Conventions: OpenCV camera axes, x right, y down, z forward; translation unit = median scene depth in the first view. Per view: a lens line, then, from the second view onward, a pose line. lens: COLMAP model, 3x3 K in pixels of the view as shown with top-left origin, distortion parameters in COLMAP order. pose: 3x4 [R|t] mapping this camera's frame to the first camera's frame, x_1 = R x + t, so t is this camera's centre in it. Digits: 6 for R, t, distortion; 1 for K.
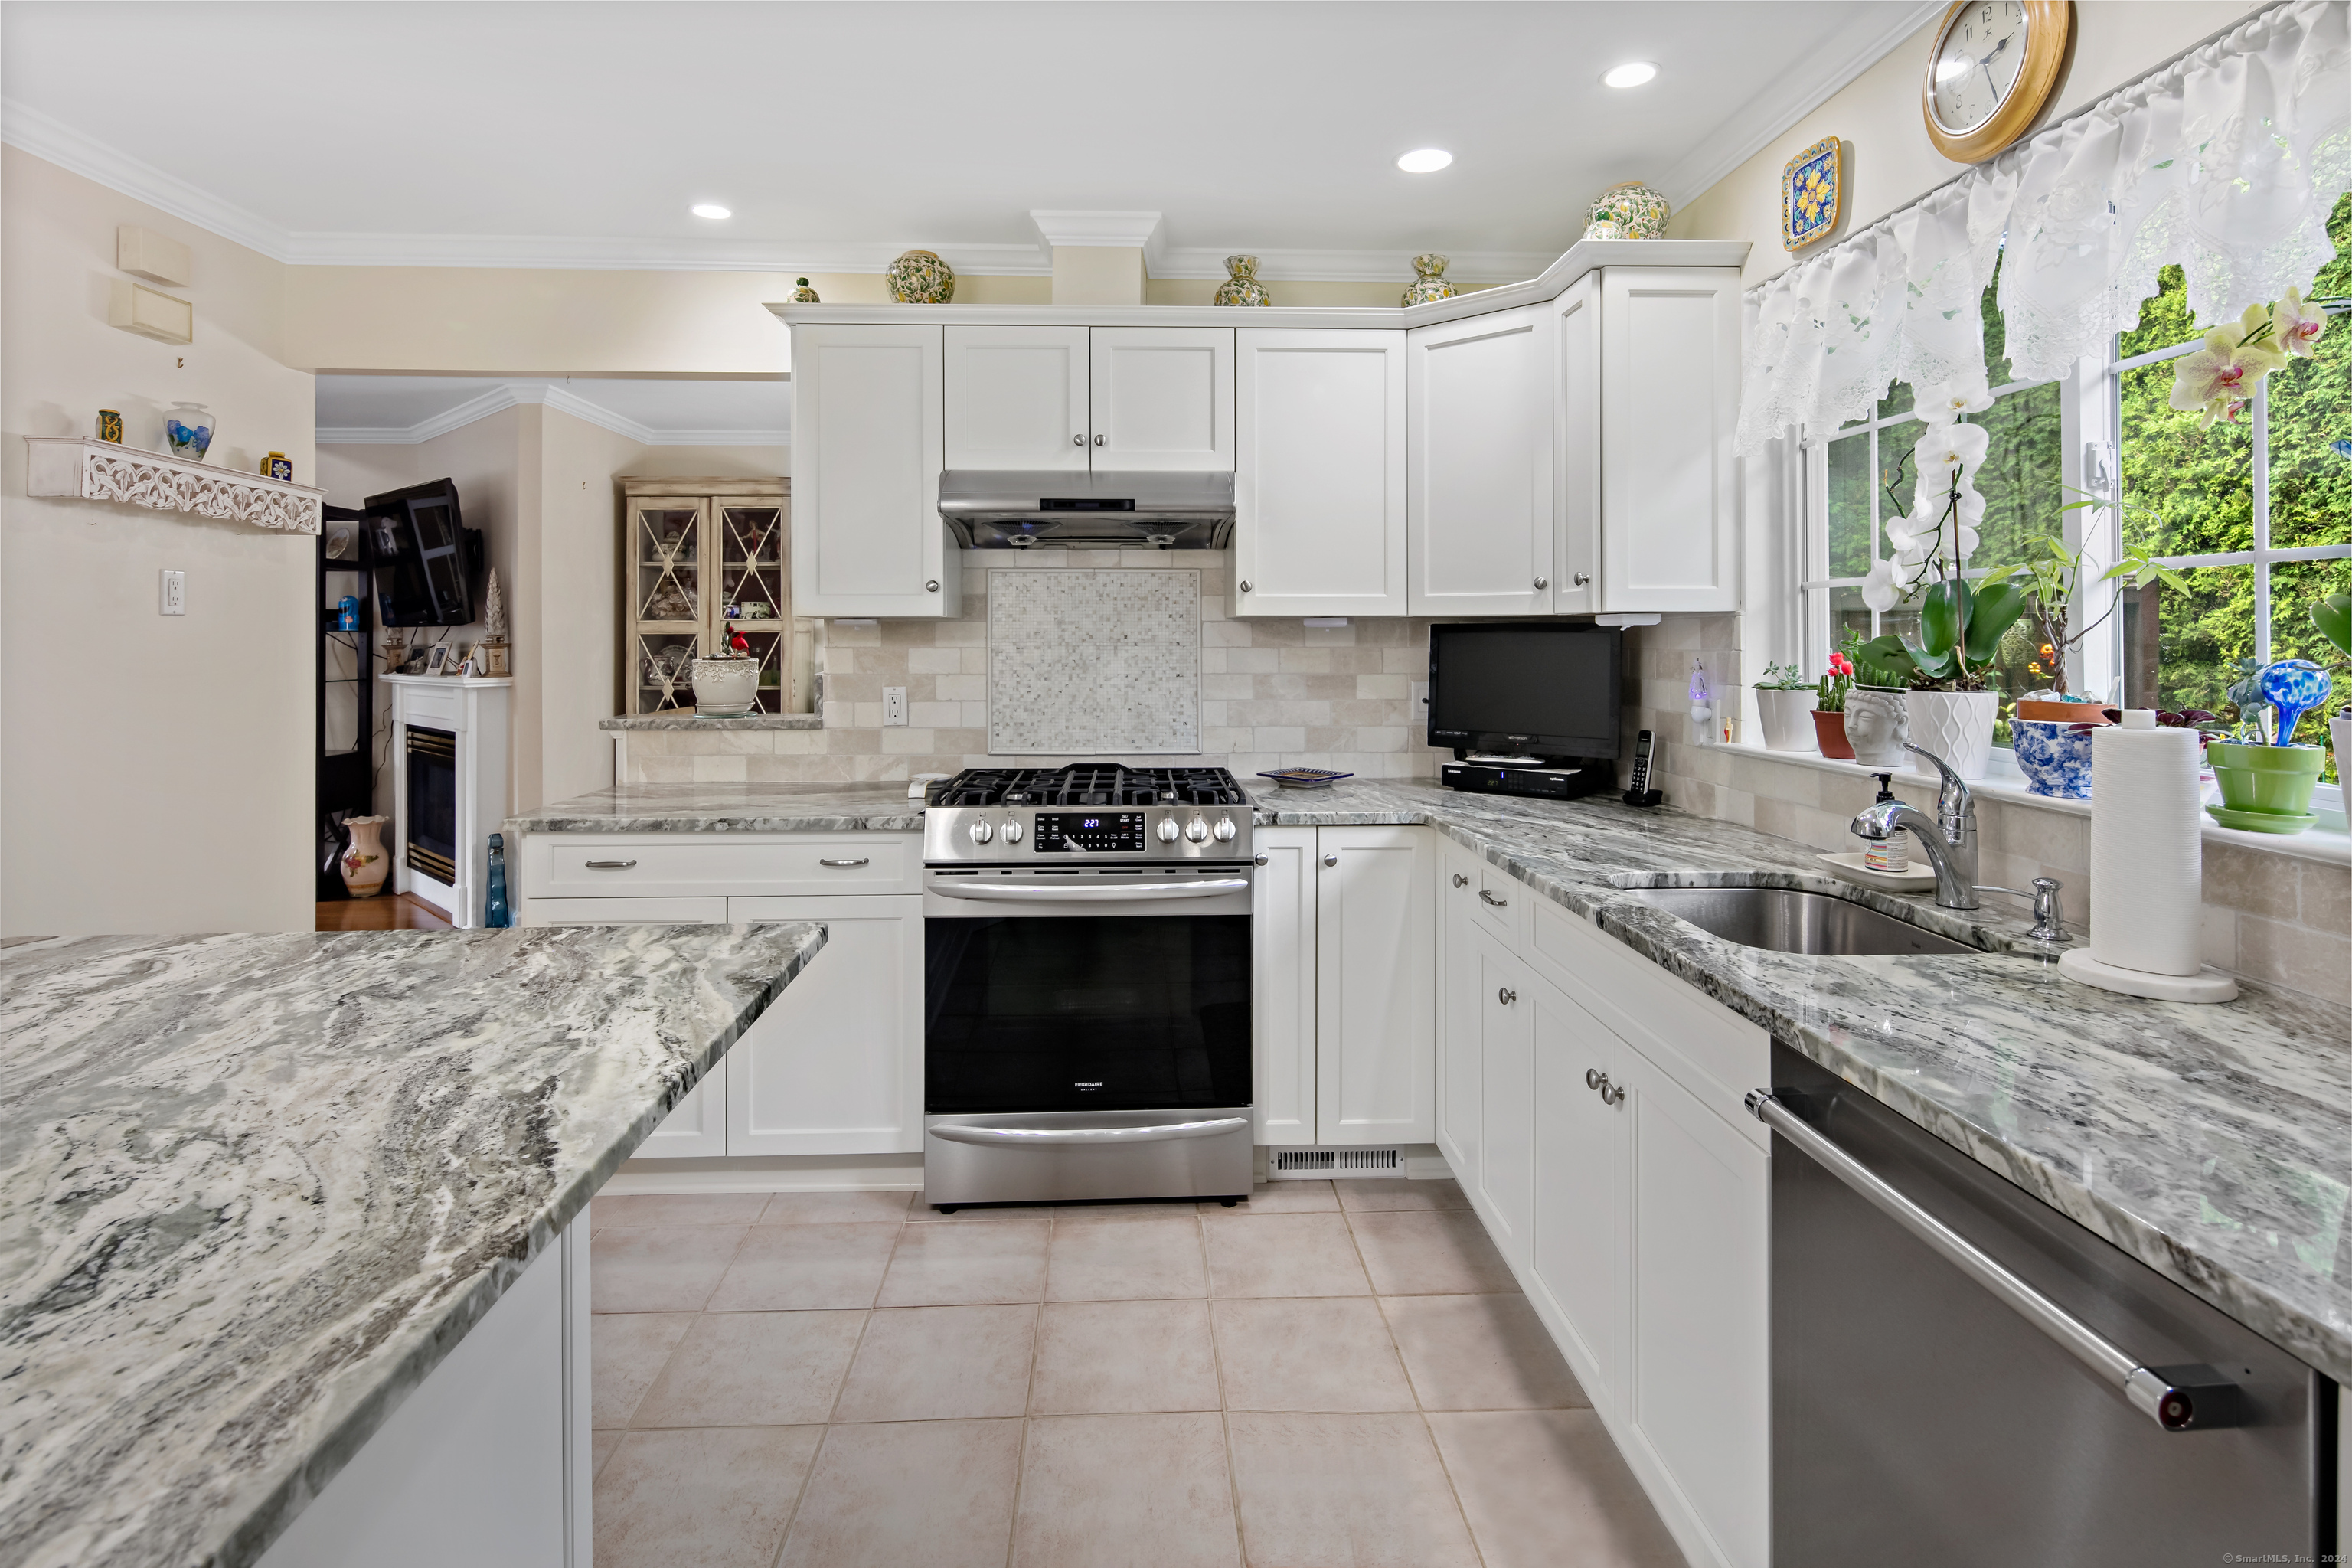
lens RADIAL K [[1145.9, 0, 1171.7], [0, 1145.9, 630.8], [0, 0, 1]] dist [0.007721, -0.005568]
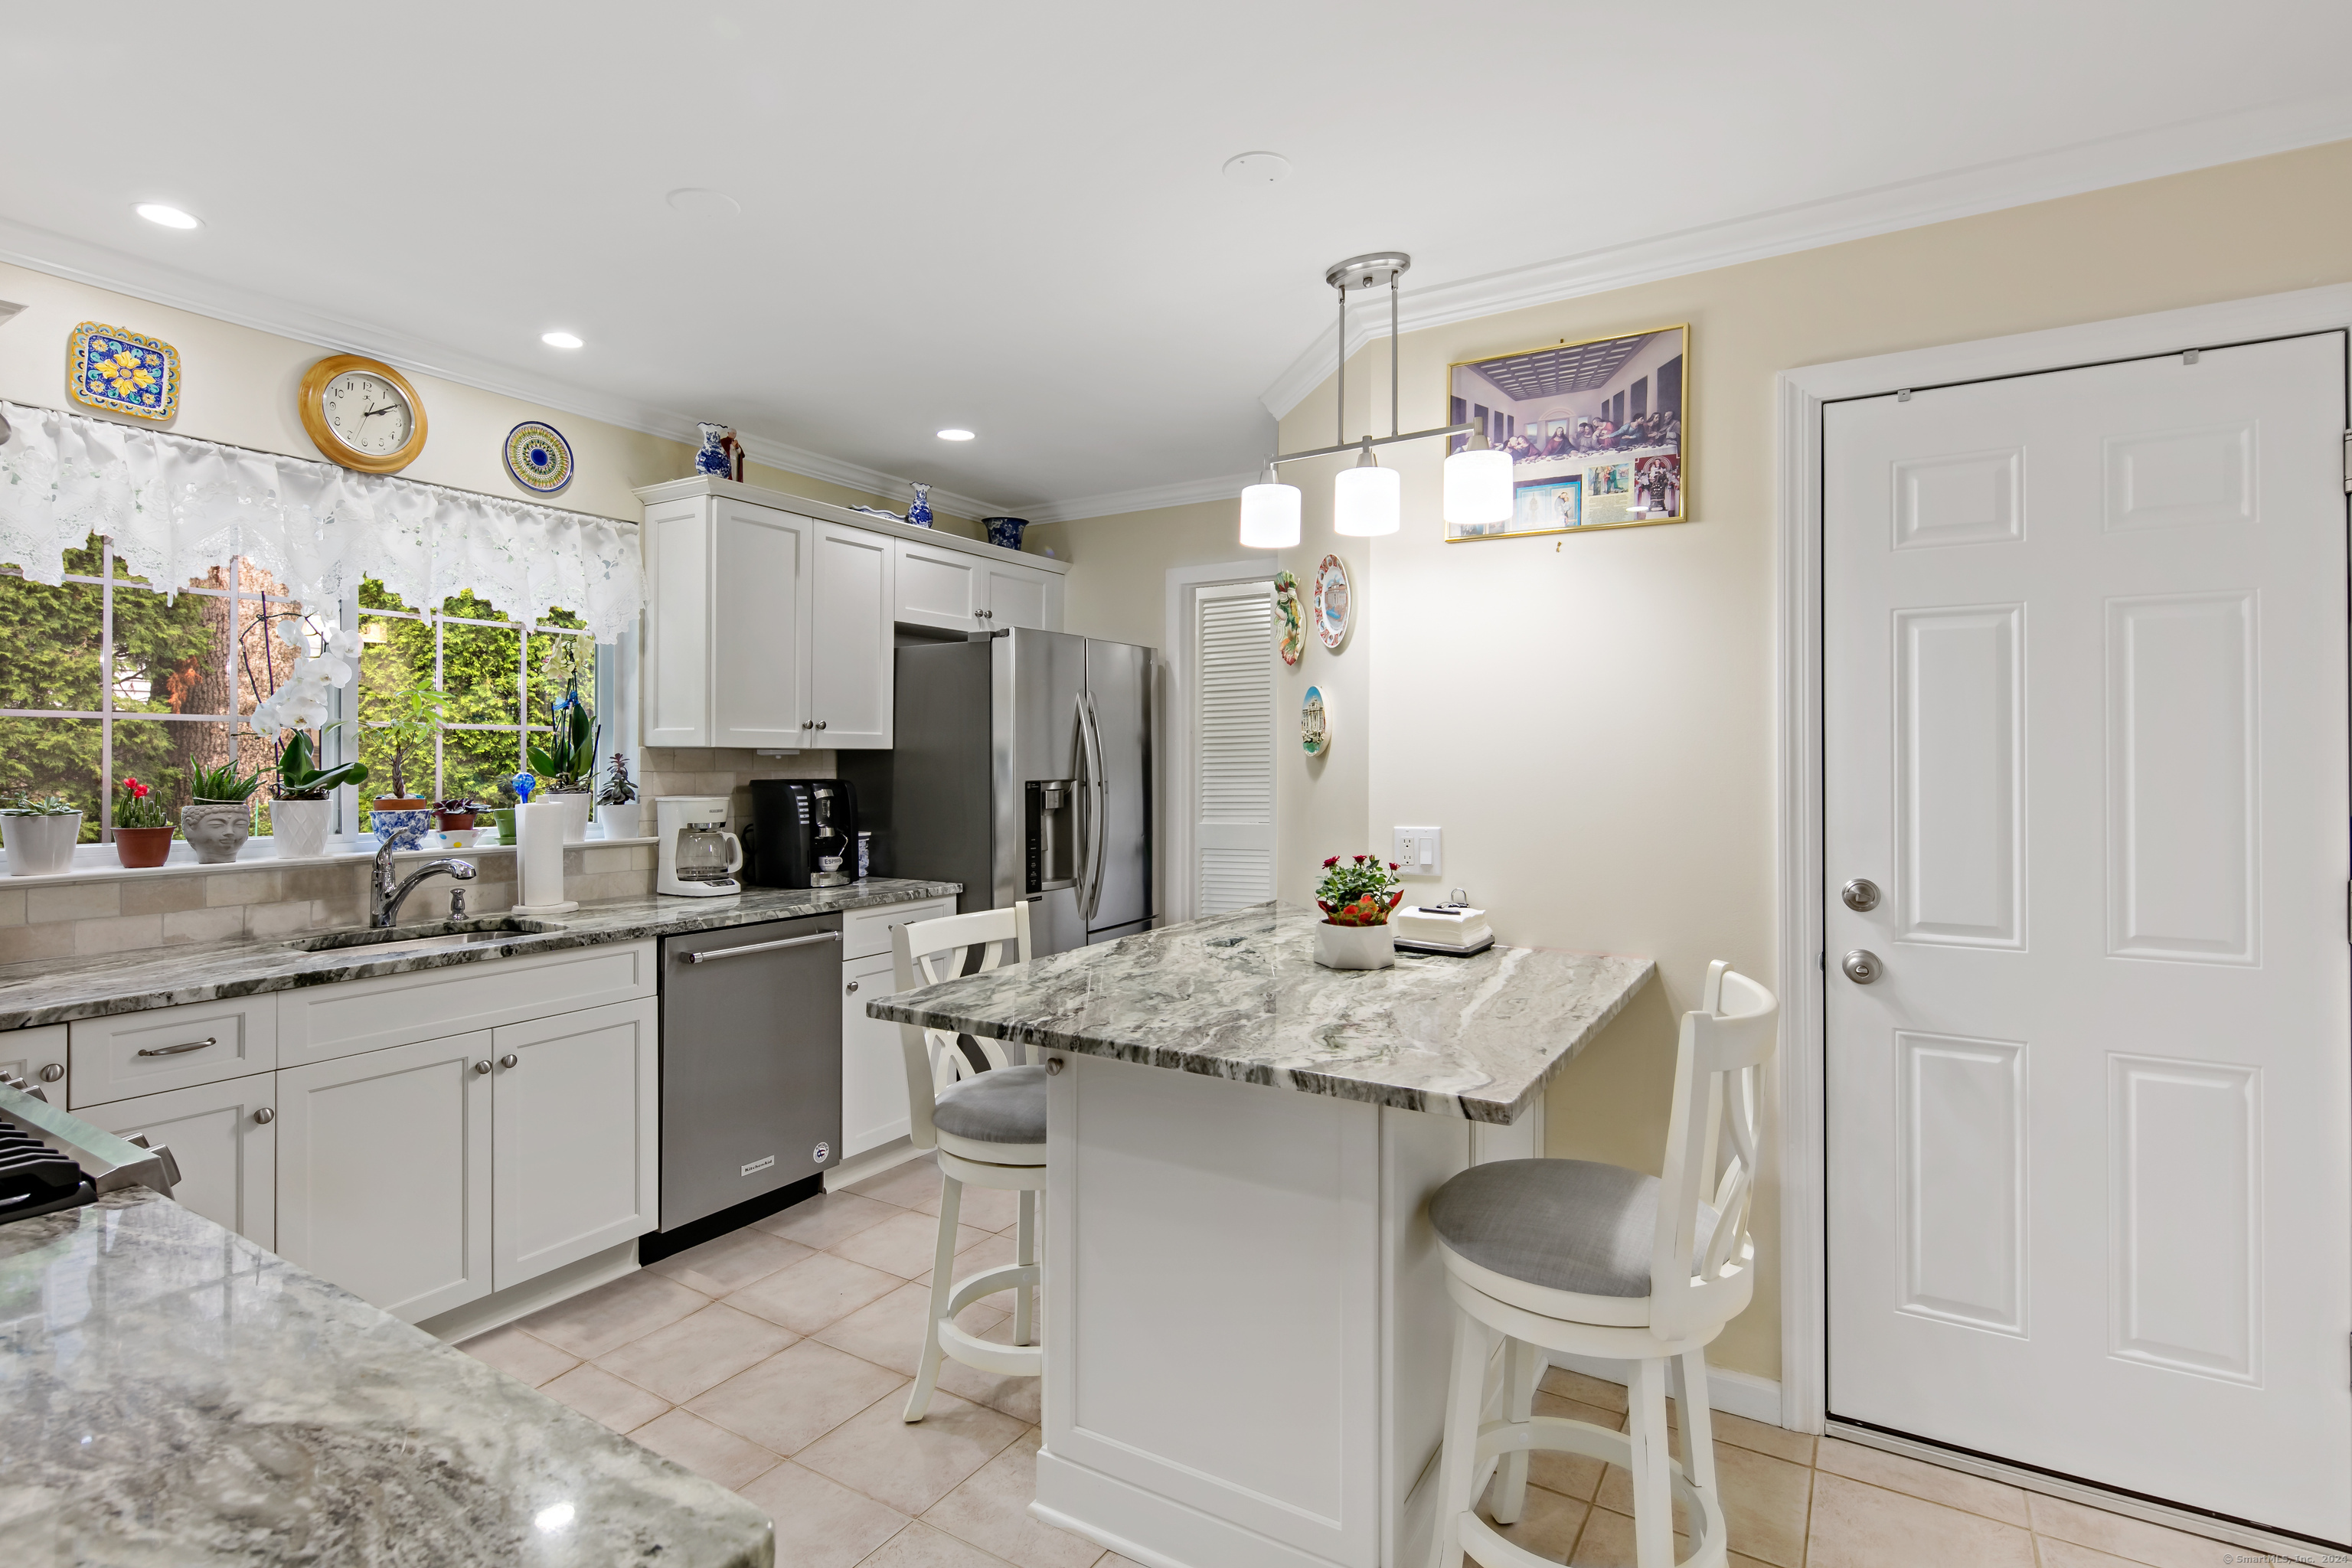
lens RADIAL K [[1145.9, 0, 1175.1], [0, 1145.9, 750.7], [0, 0, 1]] dist [0.007721, -0.005568]
pose [[-0.829777, 0.004185, 0.558080, -0.638651], [-0.004294, 0.999894, -0.013884, 0.002505], [-0.558079, -0.013917, -0.829671, 0.934103]]
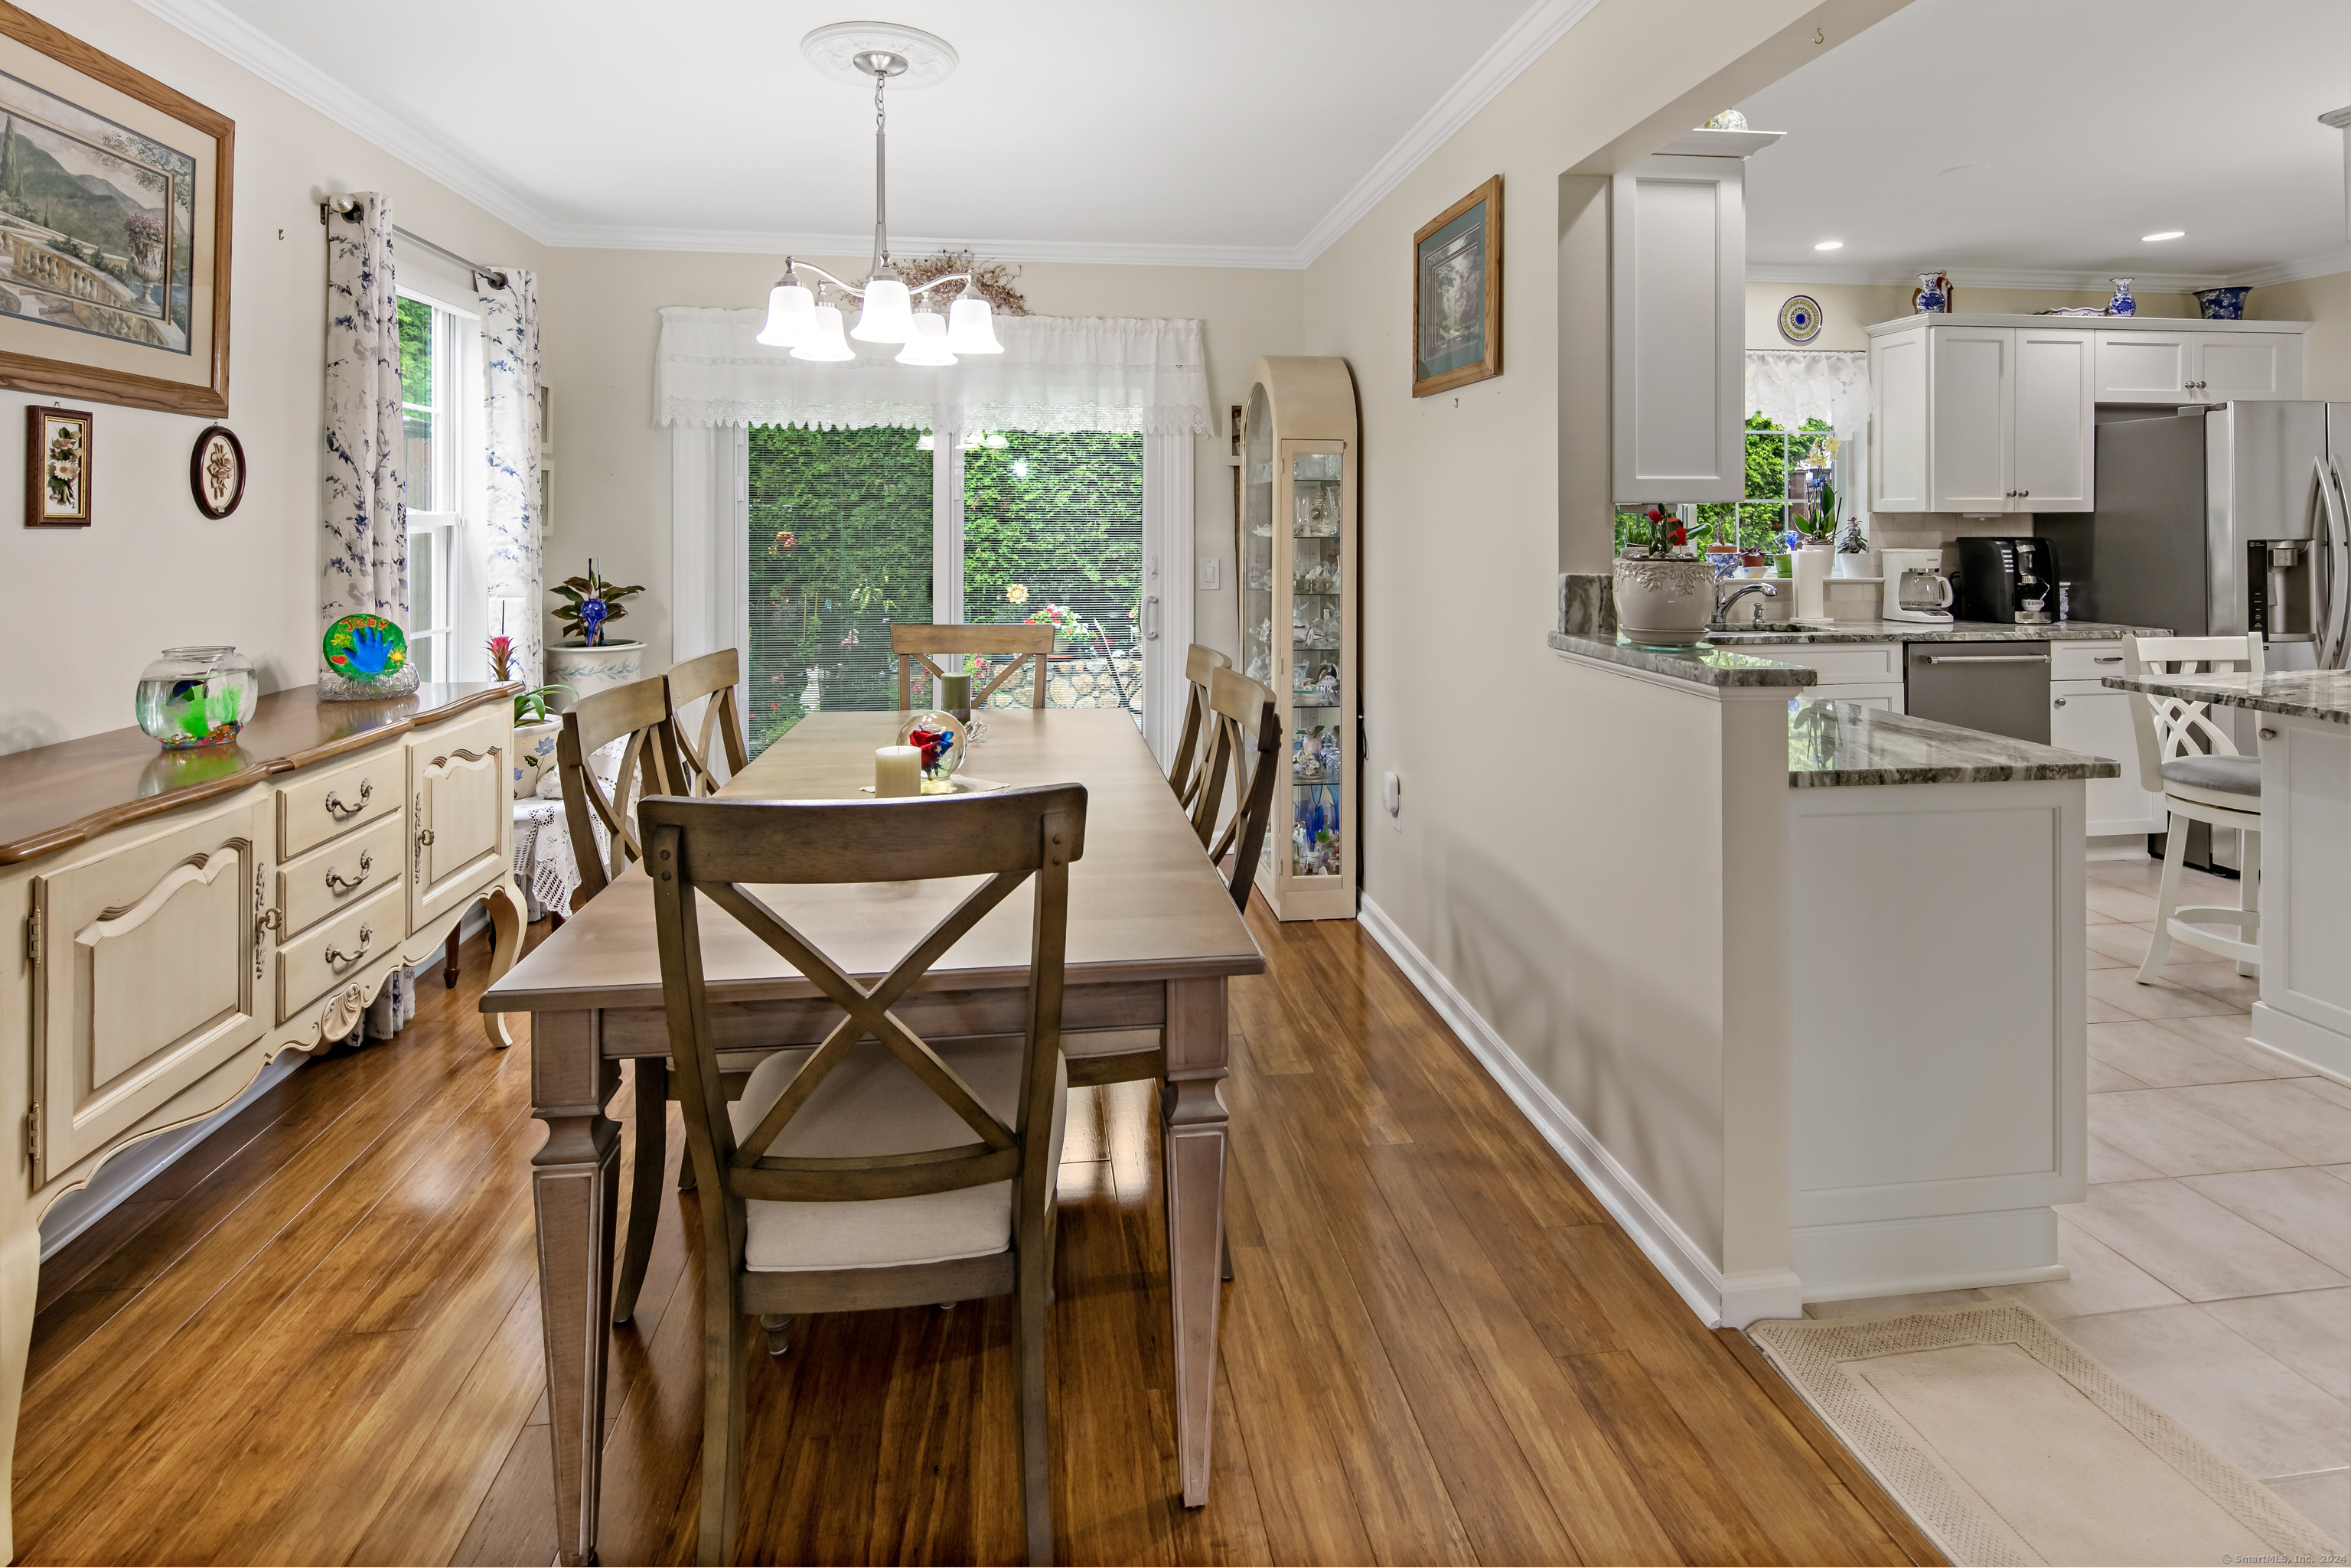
lens RADIAL K [[1145.4, 0, 1165.2], [0, 1145.4, 521.7], [0, 0, 1]] dist [0.007721, -0.005568]
pose [[-0.084453, 0.001615, 0.996426, -1.043940], [-0.004011, 0.999990, -0.001961, 0.005097], [-0.996419, -0.004162, -0.084446, 1.371318]]
